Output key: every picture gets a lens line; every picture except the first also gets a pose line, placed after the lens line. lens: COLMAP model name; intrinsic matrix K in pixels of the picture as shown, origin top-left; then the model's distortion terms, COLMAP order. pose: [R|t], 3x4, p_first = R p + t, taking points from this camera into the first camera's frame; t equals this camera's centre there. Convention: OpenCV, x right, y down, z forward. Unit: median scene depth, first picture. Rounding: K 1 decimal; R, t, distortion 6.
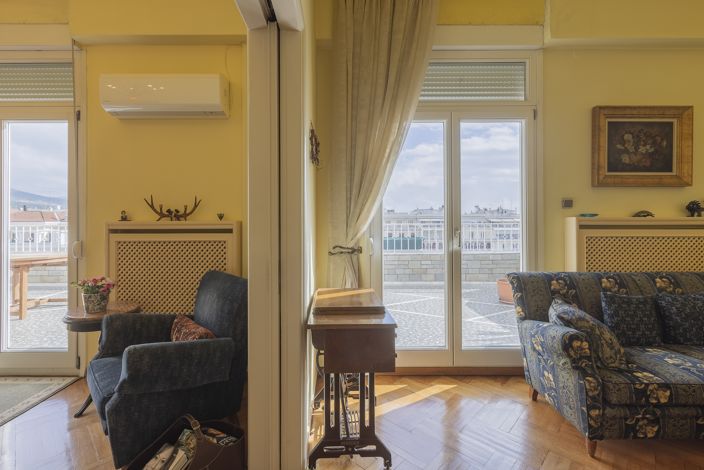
lens RADIAL K [[317.9, 0, 340.1], [0, 317.9, 222.4], [0, 0, 1]] dist [-0.003593, -0.001039]
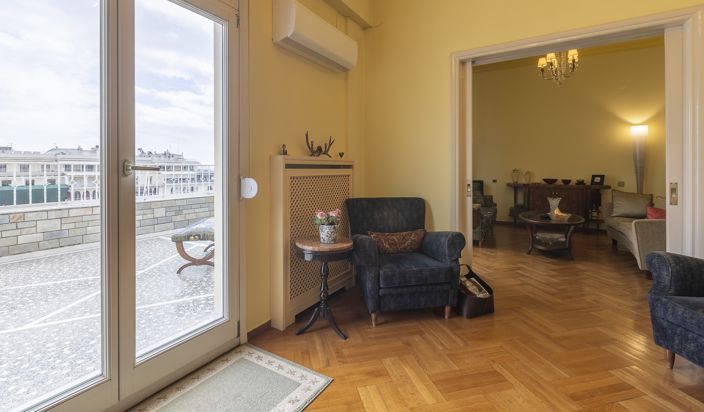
lens RADIAL K [[315.0, 0, 355.3], [0, 315.0, 161.2], [0, 0, 1]] dist [-0.015674, 0.000016]
pose [[0.513456, 0.023286, 0.857800, -0.052834], [-0.007615, 0.999716, -0.022580, 0.001255], [-0.858082, 0.005062, 0.513488, 0.013030]]
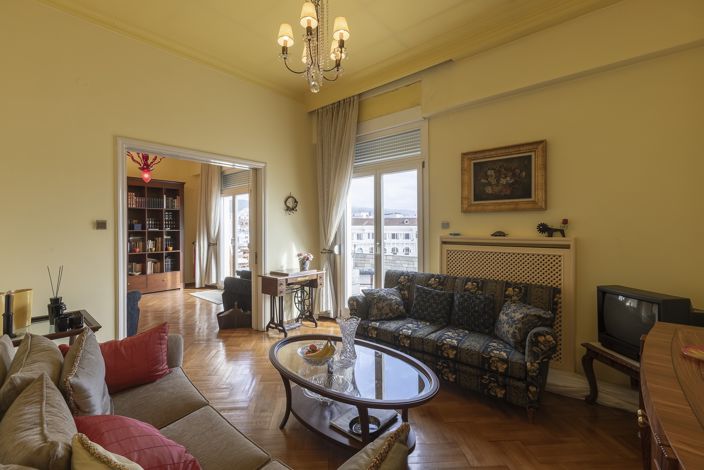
lens RADIAL K [[317.9, 0, 350.5], [0, 317.9, 229.1], [0, 0, 1]] dist [-0.003593, -0.001039]
pose [[0.732122, 0.010403, -0.681094, 1.364566], [-0.006125, 0.999943, 0.008690, -0.052382], [0.681146, -0.002191, 0.732144, -0.302695]]
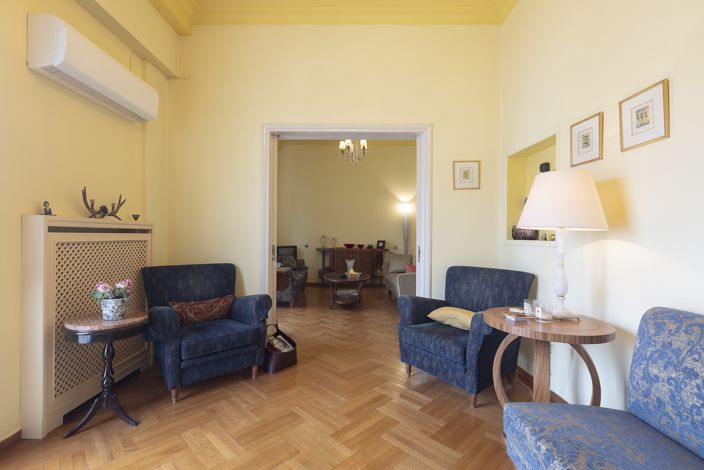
lens RADIAL K [[317.9, 0, 350.9], [0, 317.9, 232.6], [0, 0, 1]] dist [-0.003593, -0.001039]
pose [[0.000927, 0.011675, 0.999931, -0.054458], [-0.016930, 0.999789, -0.011658, 0.001248], [-0.999856, -0.016918, 0.001125, 0.011166]]
